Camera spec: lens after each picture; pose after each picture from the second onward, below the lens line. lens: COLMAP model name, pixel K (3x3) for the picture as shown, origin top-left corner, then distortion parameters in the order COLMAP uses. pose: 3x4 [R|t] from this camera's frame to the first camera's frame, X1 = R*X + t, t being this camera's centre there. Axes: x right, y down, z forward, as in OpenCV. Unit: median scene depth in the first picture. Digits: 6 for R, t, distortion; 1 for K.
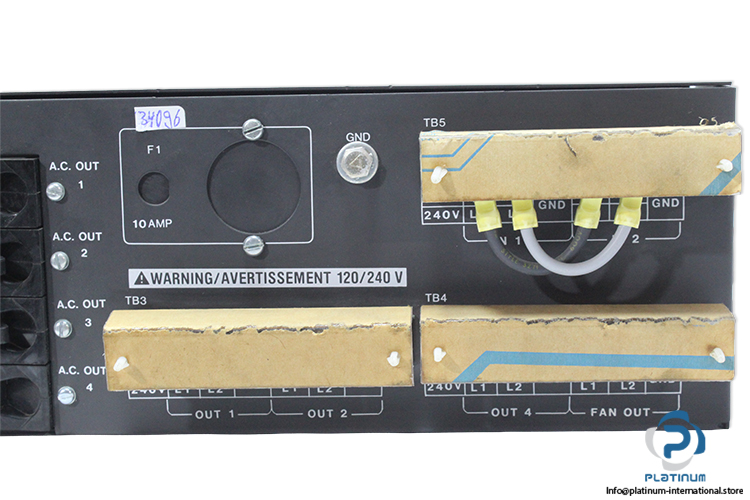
lens RADIAL K [[1463.8, 0, 375.0], [0, 1463.8, 250.0], [0, 0, 1]] dist [-0.071081, -0.120861]
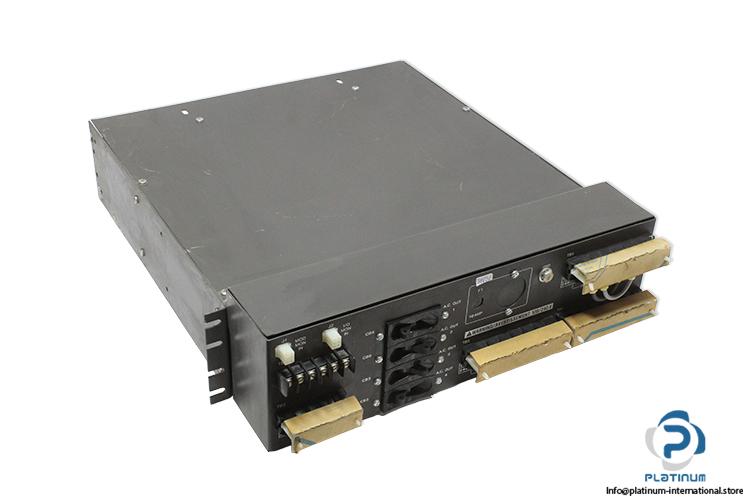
lens RADIAL K [[1011.9, 0, 375.0], [0, 1011.9, 250.0], [0, 0, 1]] dist [-0.005371, -0.003583]
pose [[0.850872, -0.245964, 0.464239, -1.067129], [0.028154, 0.903715, 0.427207, -0.855657], [-0.524618, -0.350429, 0.775871, -0.207545]]
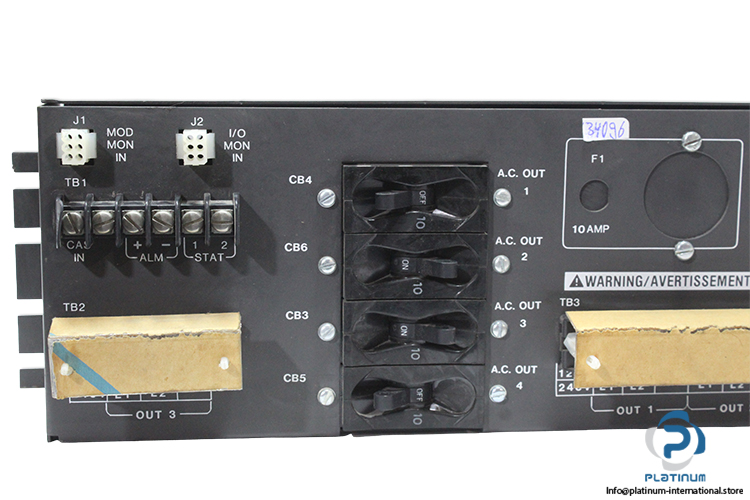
lens RADIAL K [[1415.2, 0, 375.0], [0, 1415.2, 250.0], [0, 0, 1]] dist [-0.012038, -0.057538]
pose [[0.990052, 0.006193, 0.140566, -0.447648], [-0.005280, 0.999962, -0.006865, 0.004791], [-0.140603, 0.006055, 0.990048, 0.013030]]
